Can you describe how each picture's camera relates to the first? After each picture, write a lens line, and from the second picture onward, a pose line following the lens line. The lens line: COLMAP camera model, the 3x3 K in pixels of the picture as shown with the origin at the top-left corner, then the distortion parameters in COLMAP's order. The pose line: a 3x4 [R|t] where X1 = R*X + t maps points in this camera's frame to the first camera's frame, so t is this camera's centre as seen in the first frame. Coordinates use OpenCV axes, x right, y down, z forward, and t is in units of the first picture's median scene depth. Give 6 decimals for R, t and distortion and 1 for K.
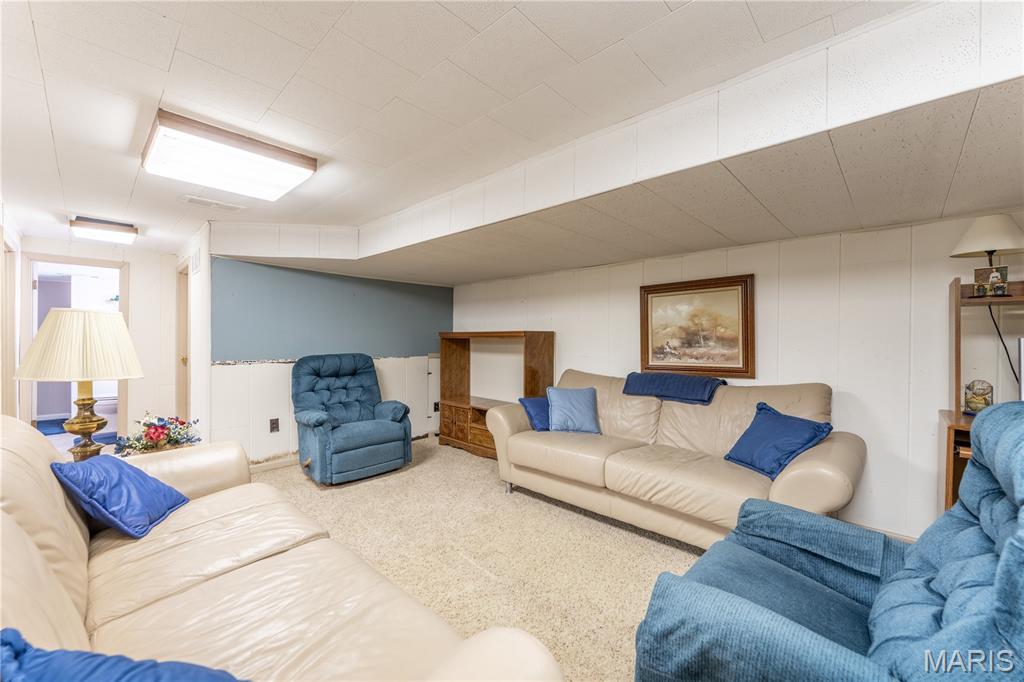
lens RADIAL K [[409.4, 0, 513.3], [0, 409.4, 339.6], [0, 0, 1]] dist [0.001209, -0.001571]
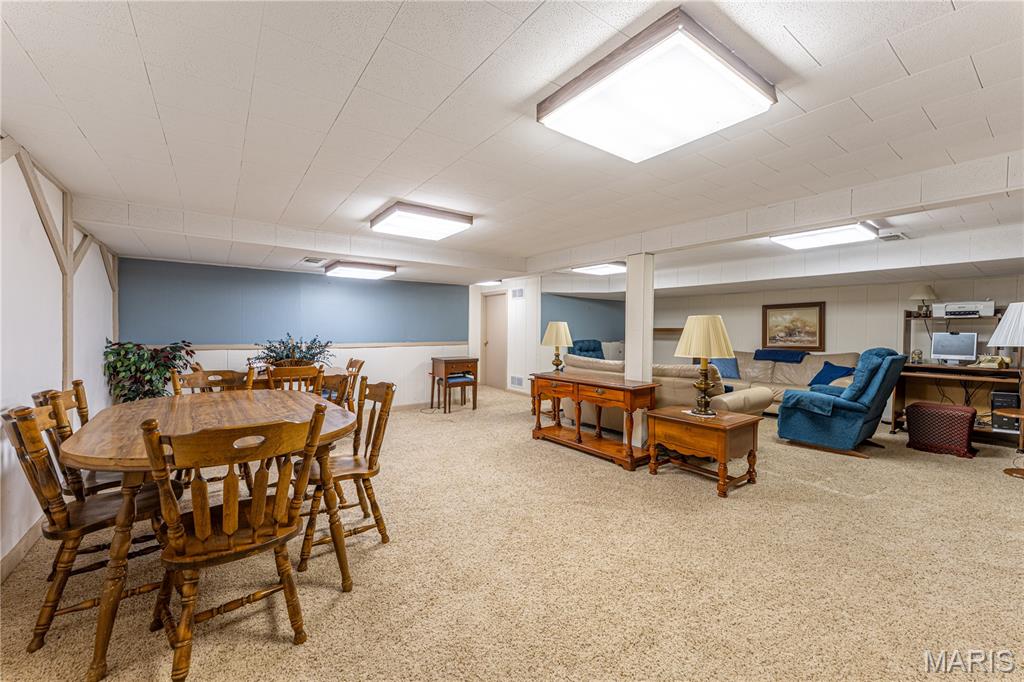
lens RADIAL K [[409.4, 0, 512.8], [0, 409.4, 342.8], [0, 0, 1]] dist [0.001209, -0.001571]
pose [[0.985626, 0.005777, -0.168843, -0.570794], [-0.000871, 0.999576, 0.029116, -0.008248], [0.168939, -0.028551, 0.985213, -1.206560]]
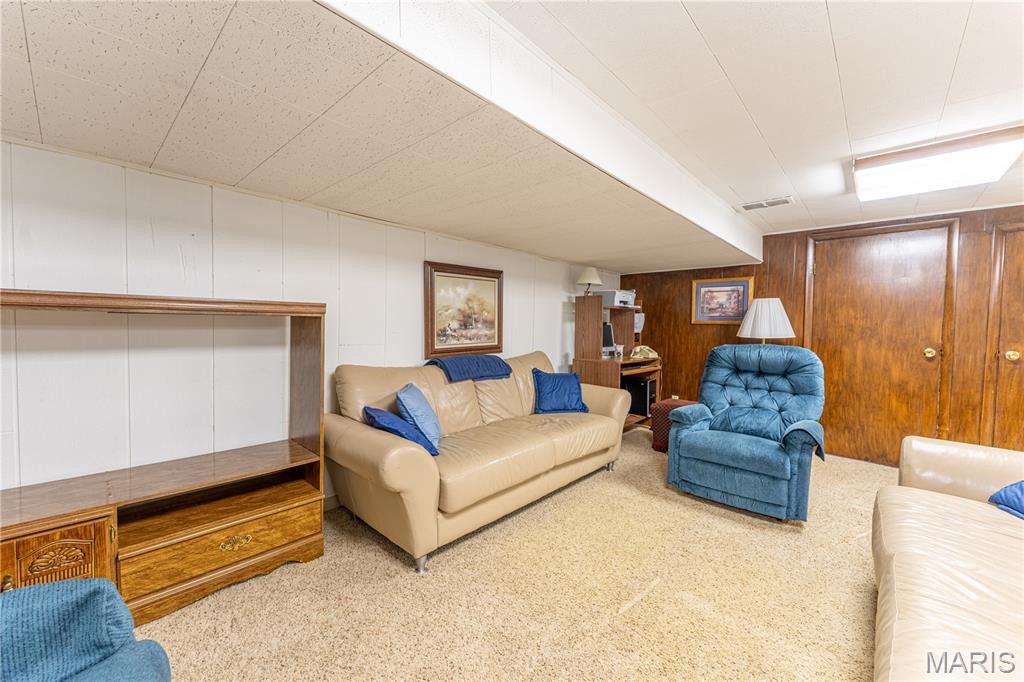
lens RADIAL K [[409.4, 0, 507.3], [0, 409.4, 340.3], [0, 0, 1]] dist [0.001209, -0.001571]
pose [[-0.021618, -0.044207, 0.998788, -0.631059], [-0.013097, 0.998949, 0.043931, -0.000153], [-0.999681, -0.012131, -0.022175, 0.915958]]
